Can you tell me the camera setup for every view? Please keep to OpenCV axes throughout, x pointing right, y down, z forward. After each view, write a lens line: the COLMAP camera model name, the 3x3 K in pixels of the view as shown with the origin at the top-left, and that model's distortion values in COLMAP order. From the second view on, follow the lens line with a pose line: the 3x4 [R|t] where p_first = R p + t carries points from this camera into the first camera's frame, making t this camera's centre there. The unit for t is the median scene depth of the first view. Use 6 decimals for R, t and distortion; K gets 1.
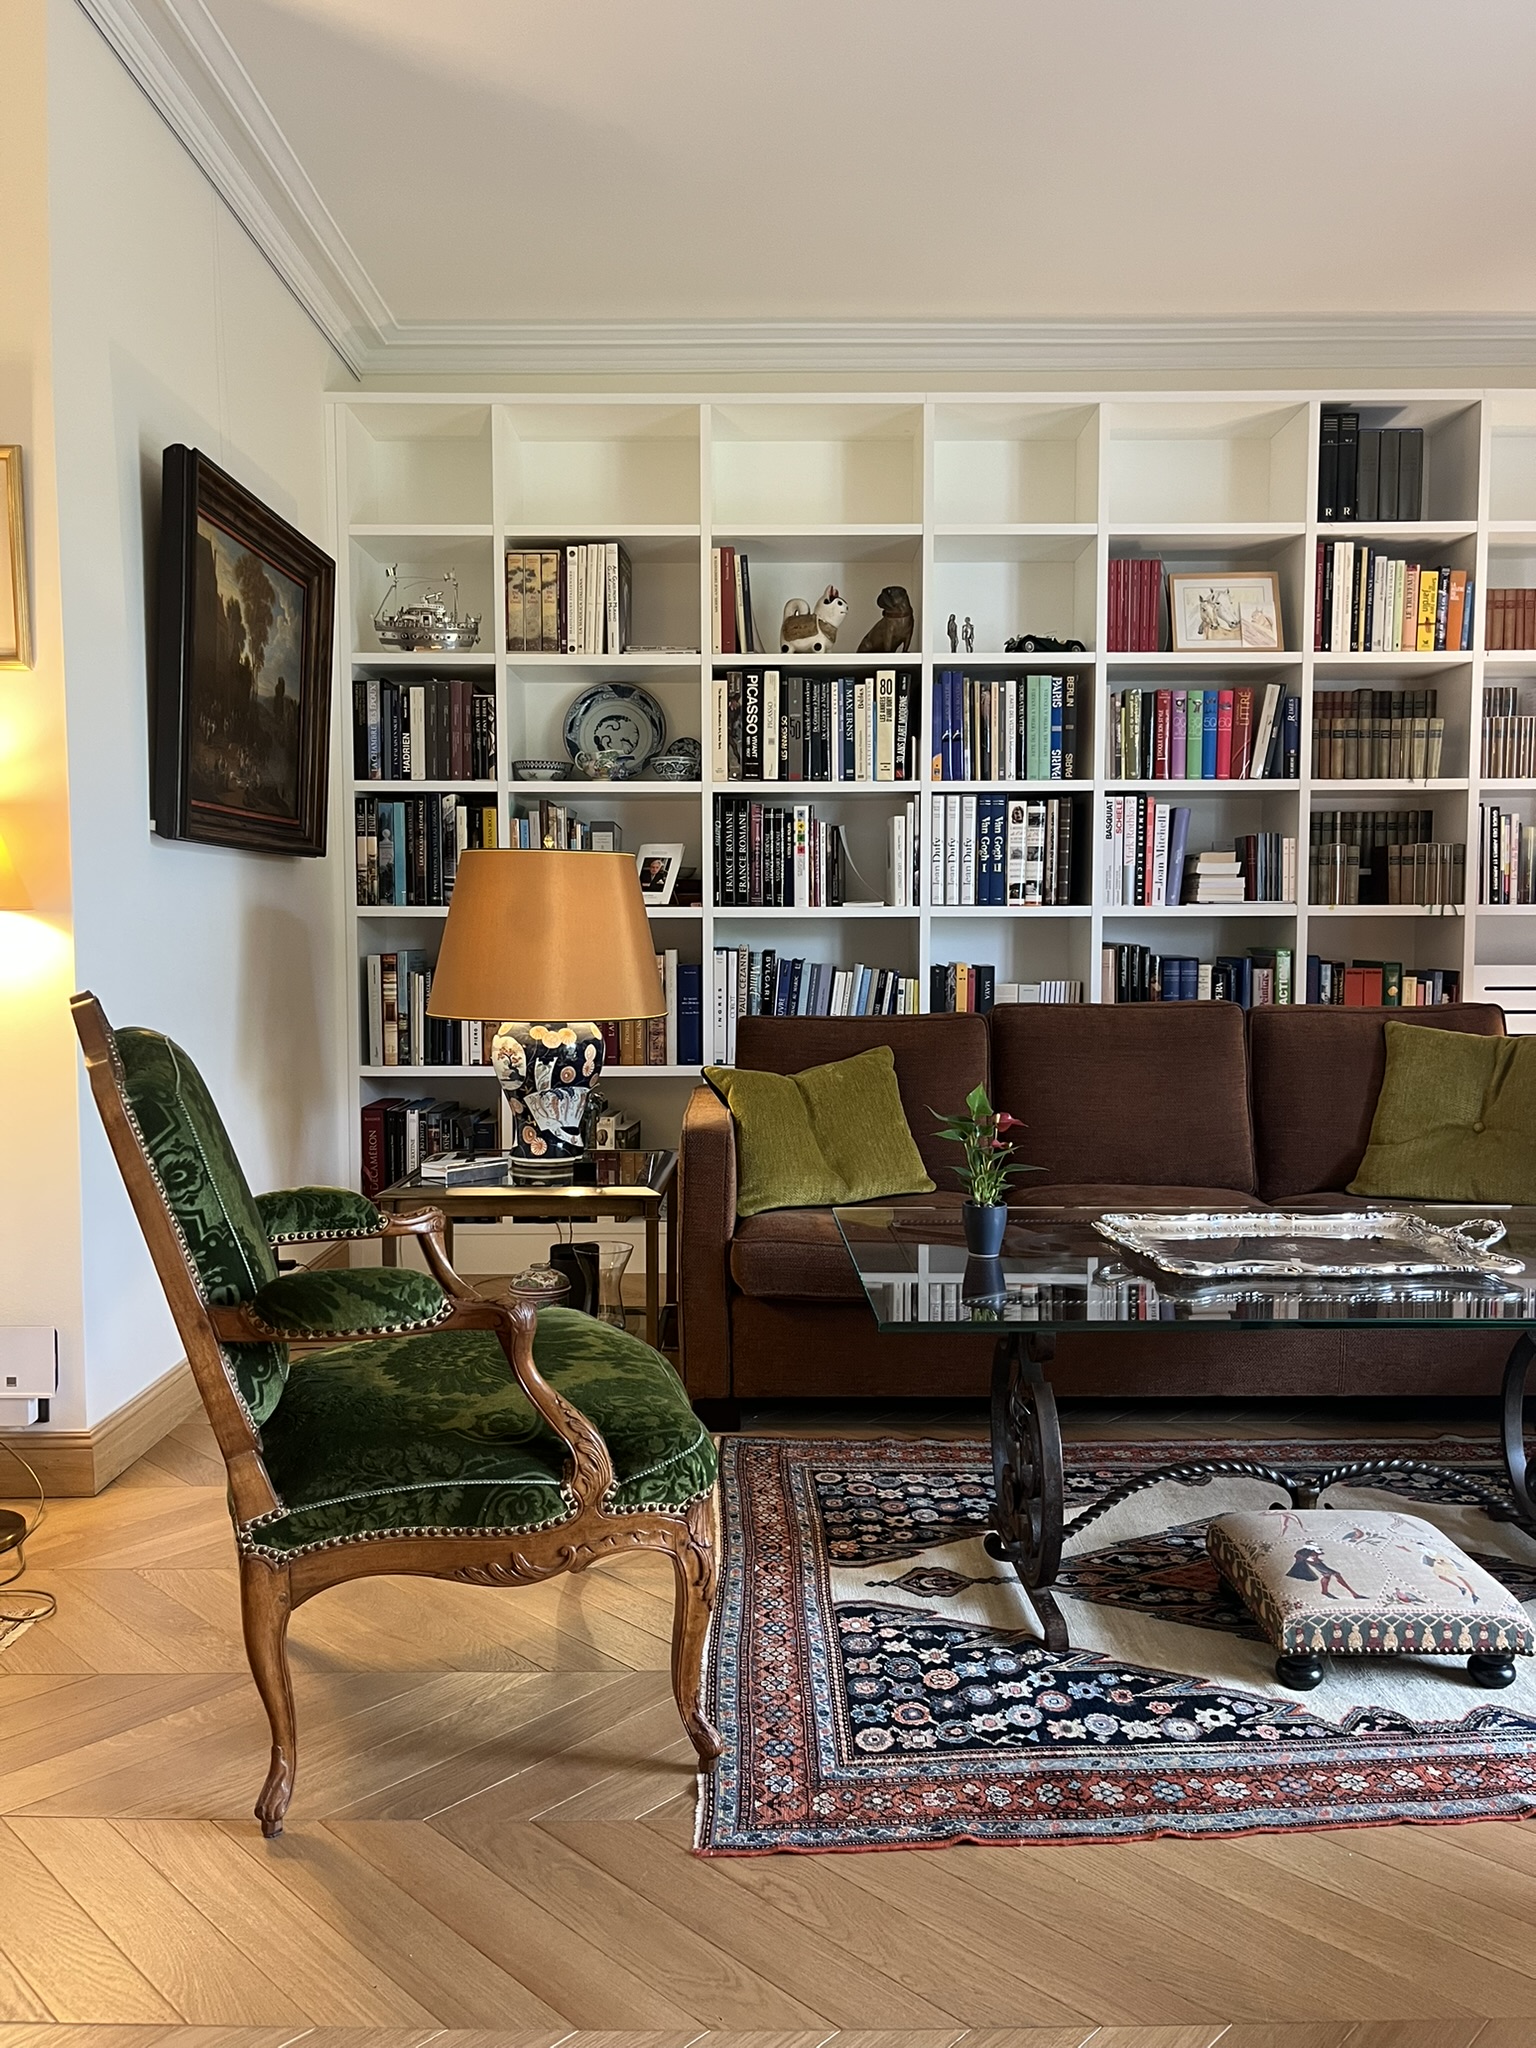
lens RADIAL K [[1580.5, 0, 774.9], [0, 1580.5, 1019.6], [0, 0, 1]] dist [0.046300, -0.053125]
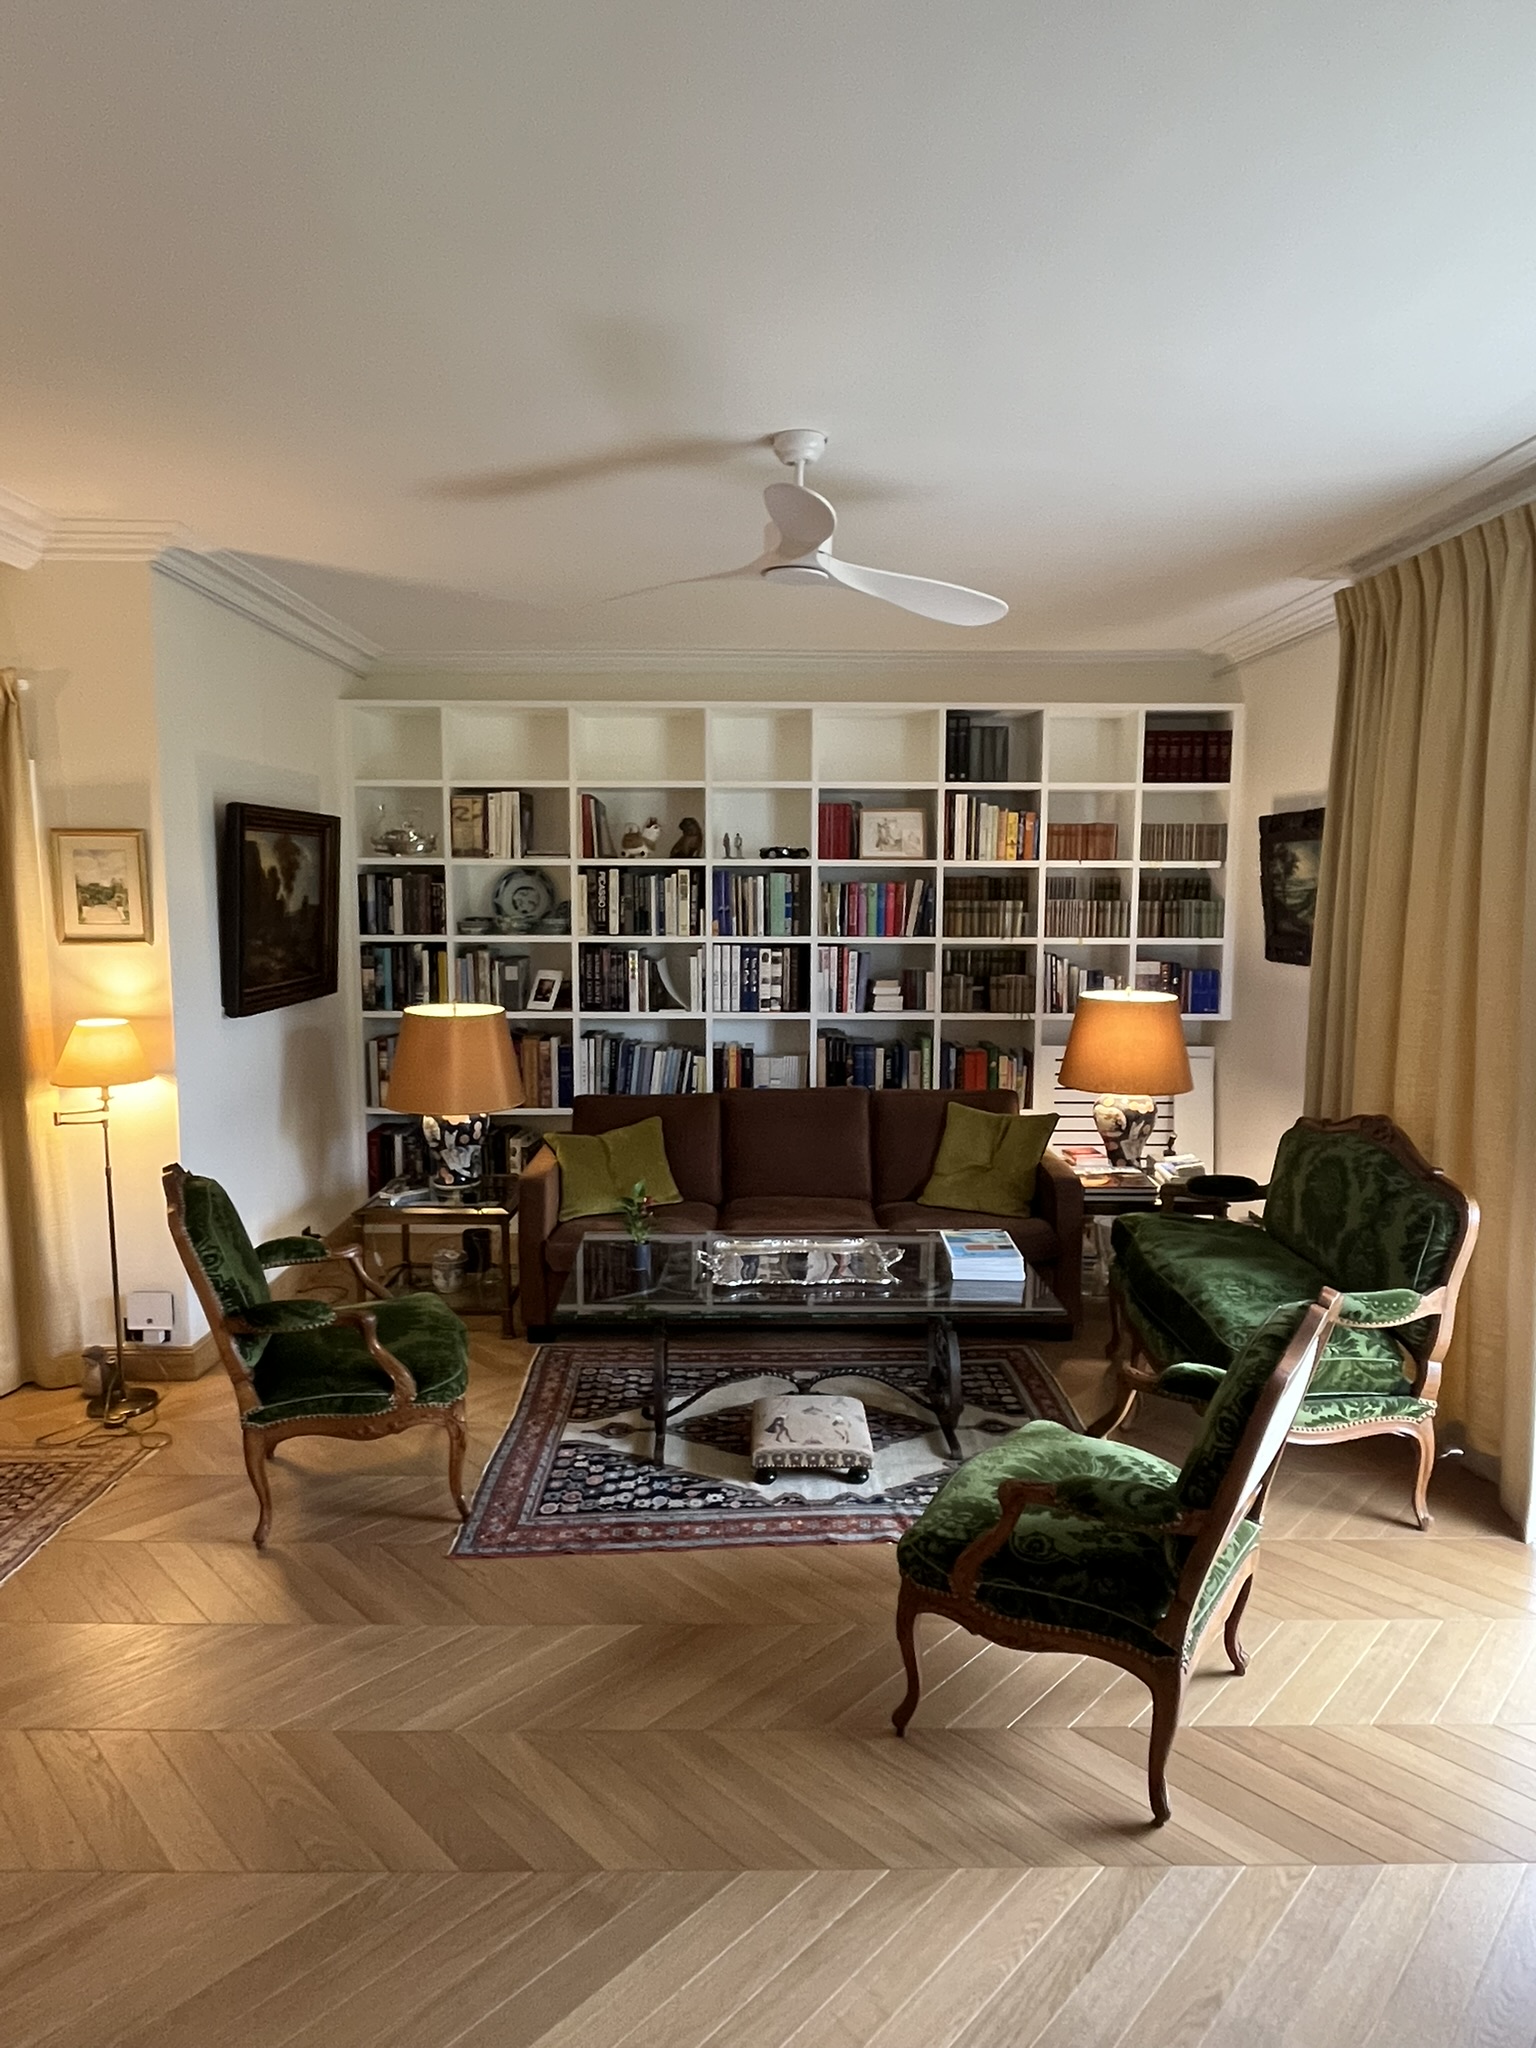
lens RADIAL K [[1249.9, 0, 785.3], [0, 1249.9, 1015.7], [0, 0, 1]] dist [-0.002365, 0.004806]
pose [[0.999987, 0.003638, 0.003490, 0.170735], [-0.003810, 0.998717, 0.050491, -0.134892], [-0.003302, -0.050503, 0.998718, -0.295108]]
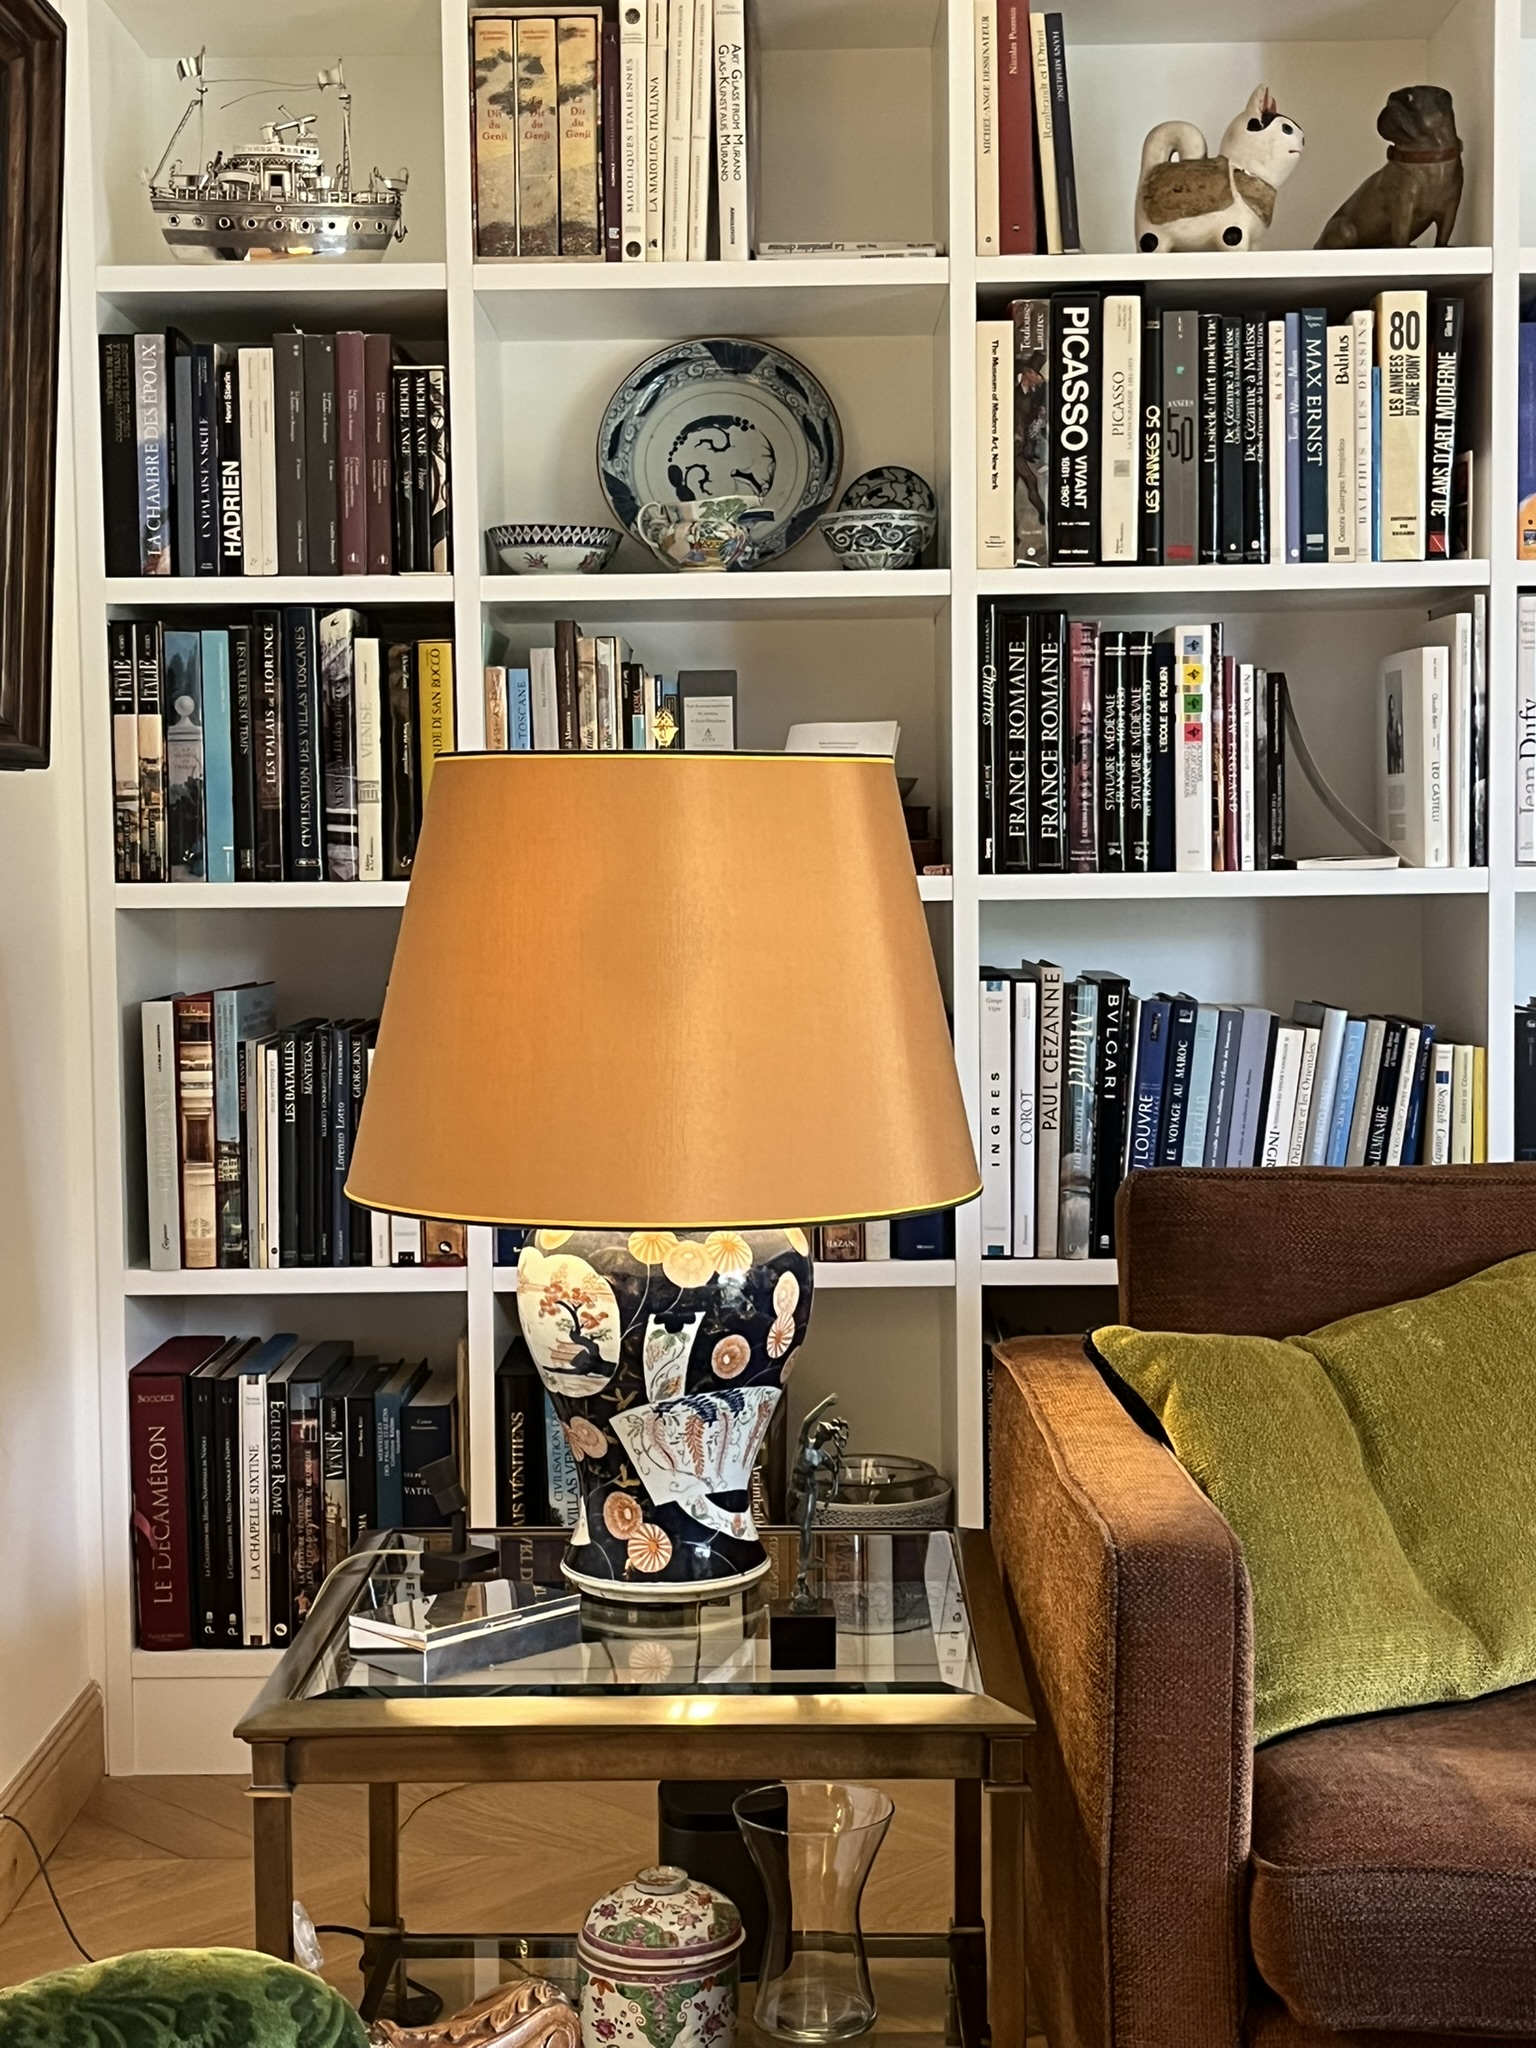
lens RADIAL K [[2889.4, 0, 762.1], [0, 2889.4, 1025.3], [0, 0, 1]] dist [0.037489, 0.000000]
pose [[0.999912, -0.011339, -0.006822, -0.091706], [0.011339, 0.999936, -0.000032, -0.033146], [0.006822, -0.000046, 0.999977, 0.251978]]
